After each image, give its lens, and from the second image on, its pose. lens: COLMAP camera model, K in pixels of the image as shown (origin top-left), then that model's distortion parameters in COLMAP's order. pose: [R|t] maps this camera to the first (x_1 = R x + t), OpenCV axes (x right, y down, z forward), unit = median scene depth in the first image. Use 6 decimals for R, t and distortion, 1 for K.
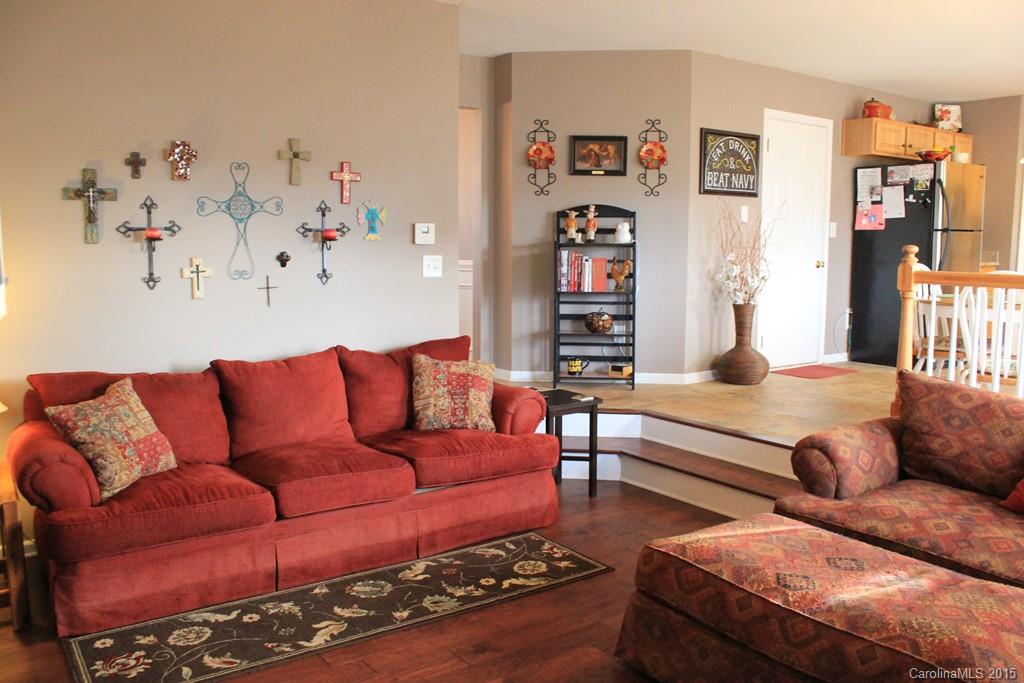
lens RADIAL K [[858.9, 0, 510.1], [0, 858.9, 338.3], [0, 0, 1]] dist [-0.150739, 0.124309]
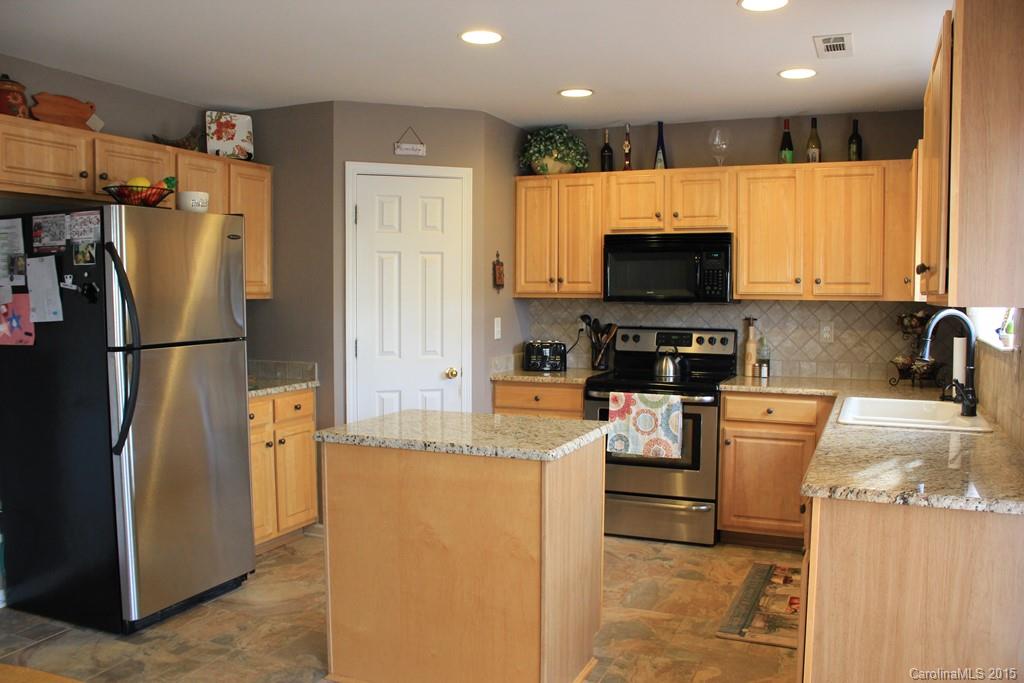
lens RADIAL K [[858.9, 0, 513.9], [0, 858.9, 344.8], [0, 0, 1]] dist [-0.150739, 0.124309]
pose [[0.857877, -0.036767, 0.512538, 0.443543], [0.064005, 0.997315, -0.035588, -0.096380], [-0.509853, 0.063335, 0.857927, 0.450893]]
